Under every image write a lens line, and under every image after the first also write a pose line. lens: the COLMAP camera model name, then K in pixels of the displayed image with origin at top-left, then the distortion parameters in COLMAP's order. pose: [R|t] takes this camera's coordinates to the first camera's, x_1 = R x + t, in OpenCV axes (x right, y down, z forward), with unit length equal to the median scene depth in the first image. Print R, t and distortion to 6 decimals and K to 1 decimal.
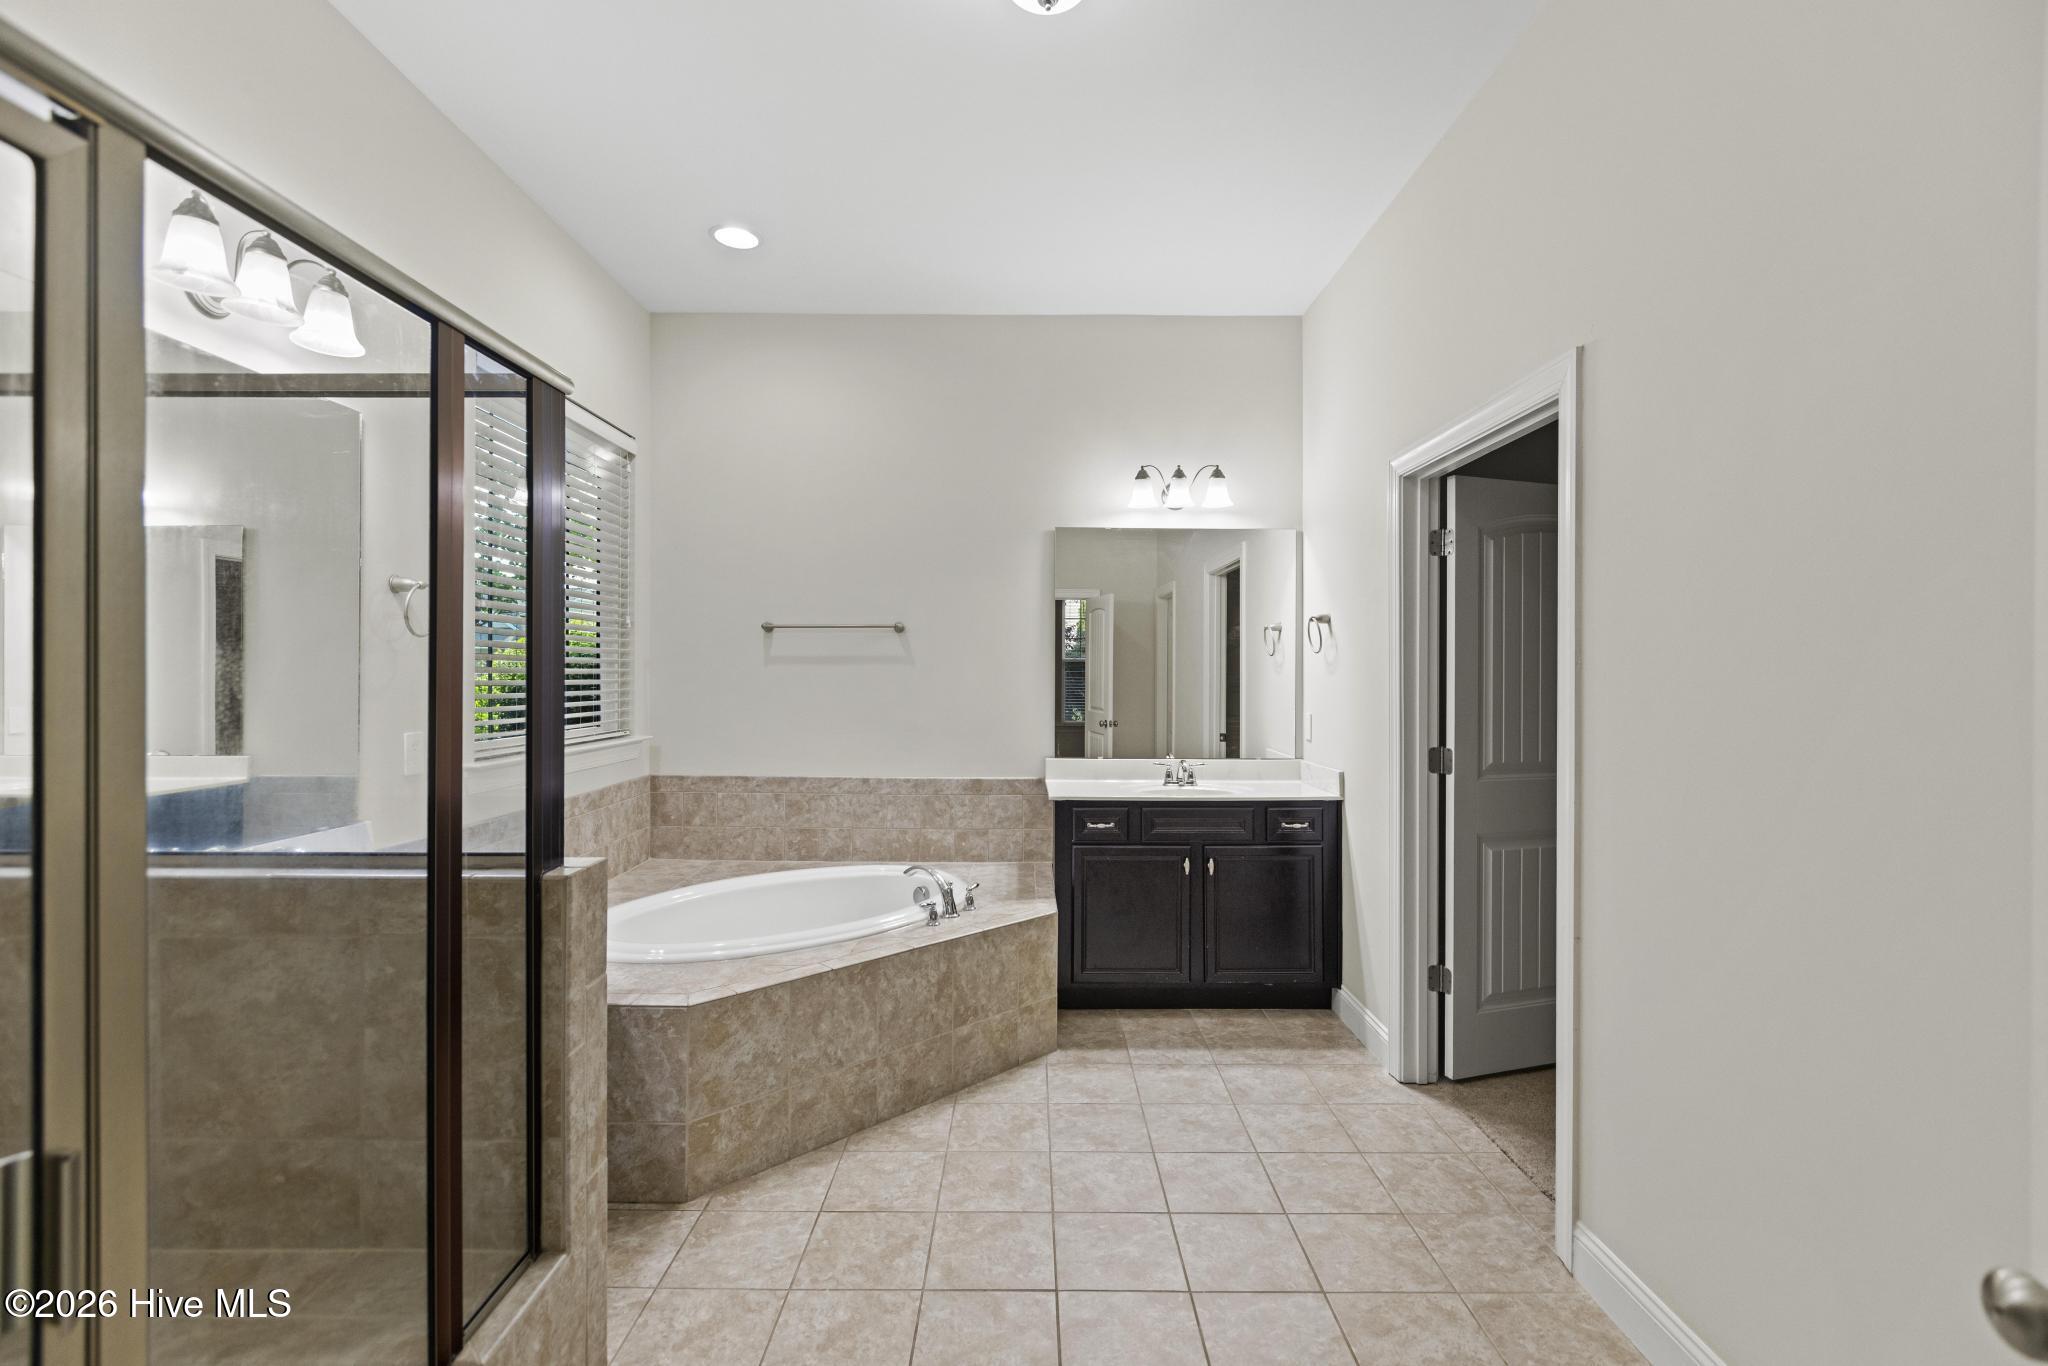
lens RADIAL K [[918.3, 0, 1028.1], [0, 918.3, 683.4], [0, 0, 1]] dist [0.004635, 0.001274]
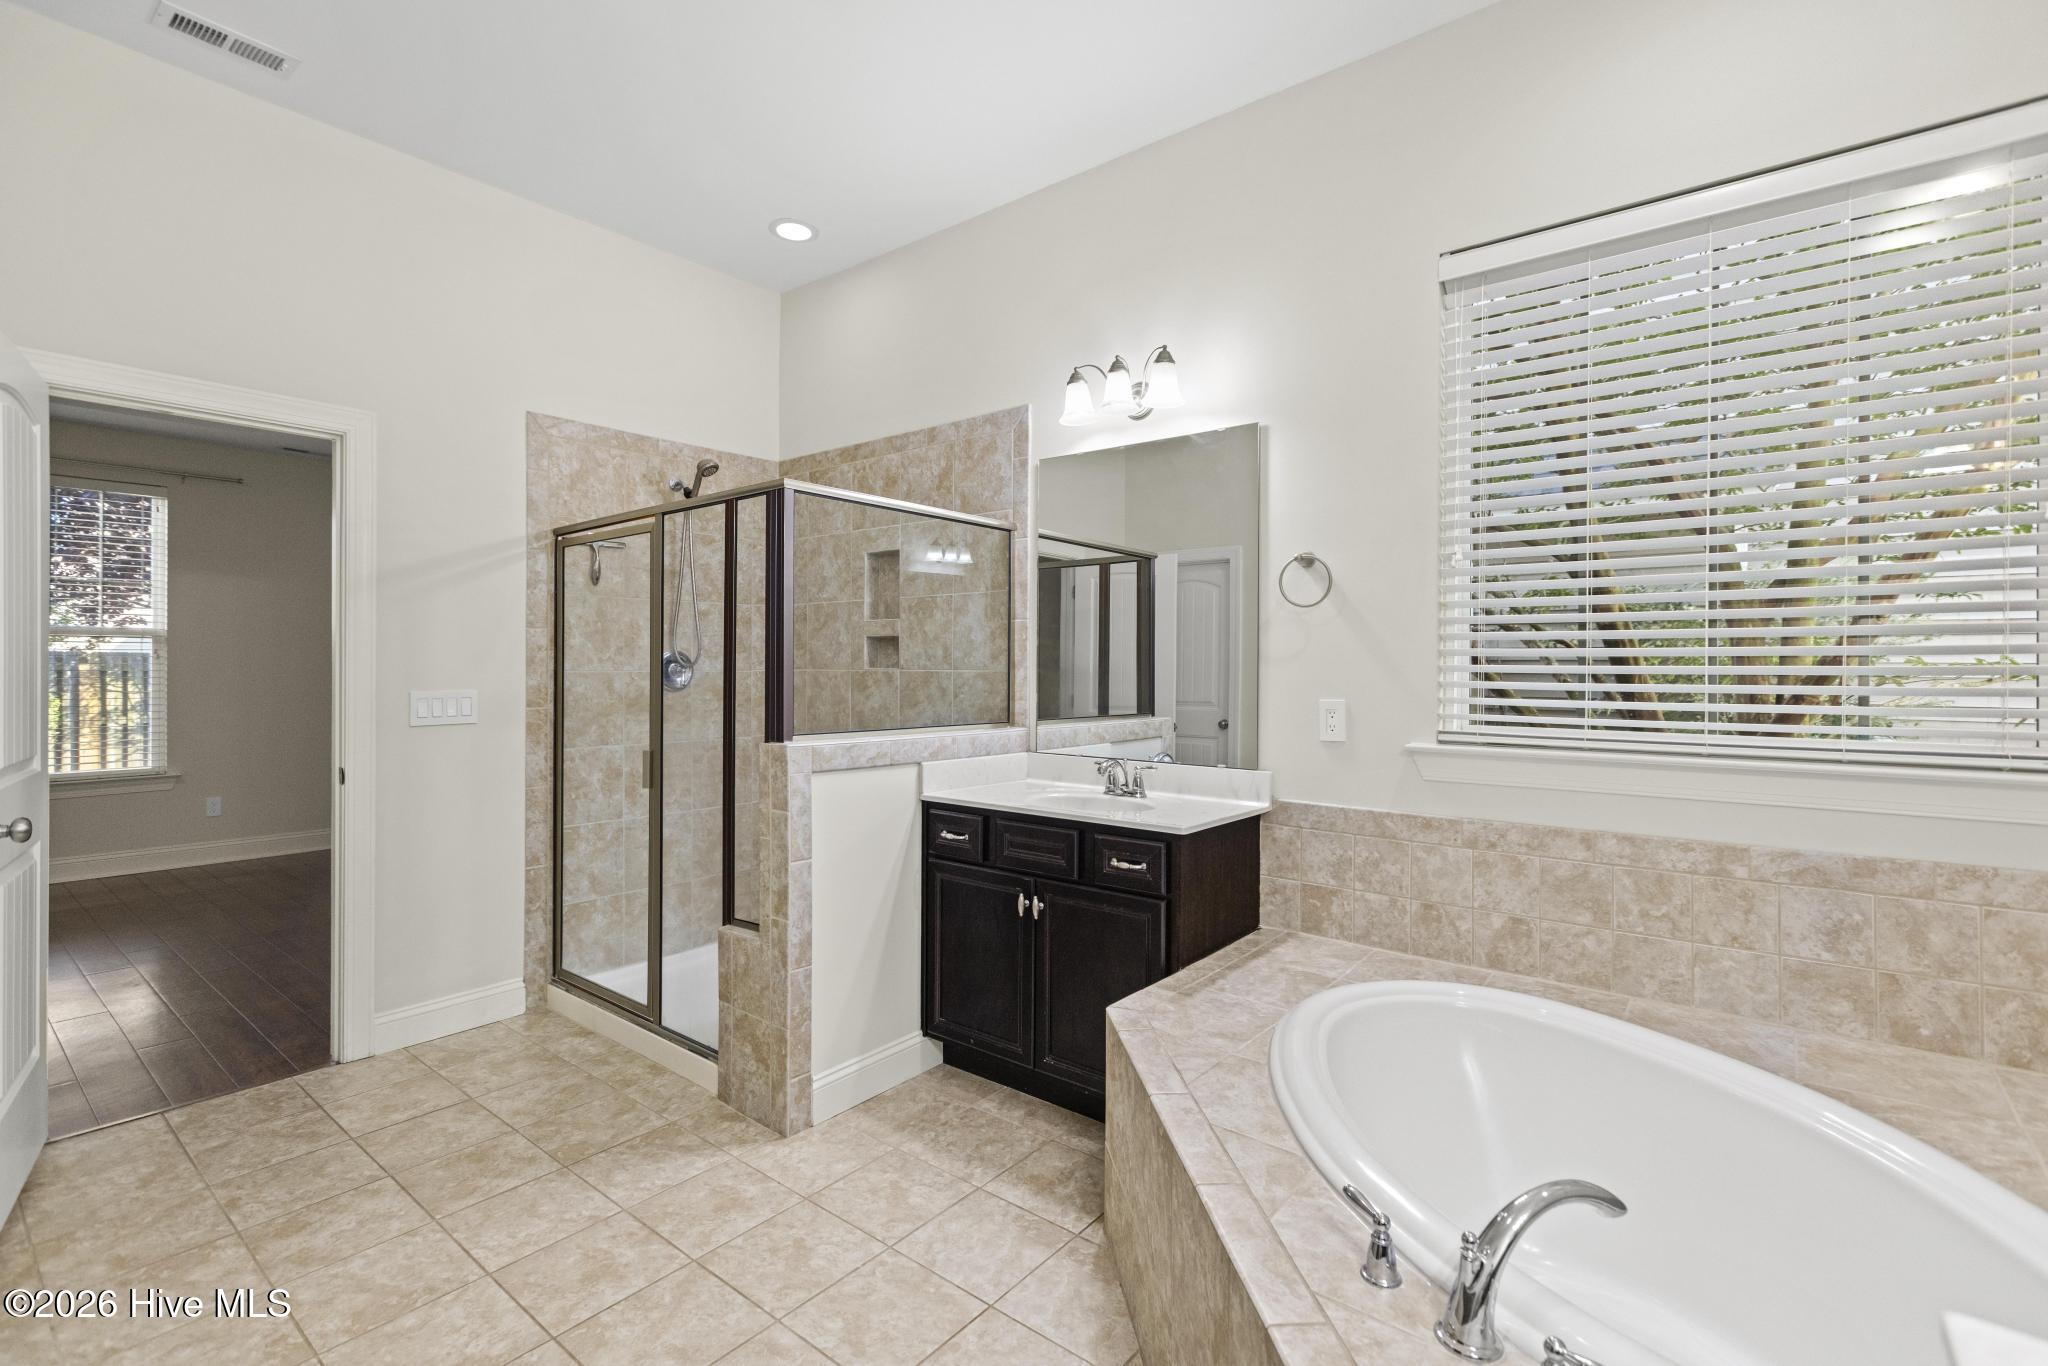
lens RADIAL K [[918.3, 0, 1031.1], [0, 918.3, 676.9], [0, 0, 1]] dist [0.004635, 0.001274]
pose [[-0.627684, -0.001907, -0.778466, 0.350560], [-0.006177, 0.999978, 0.002531, 0.026442], [0.778444, 0.006397, -0.627682, 1.432871]]
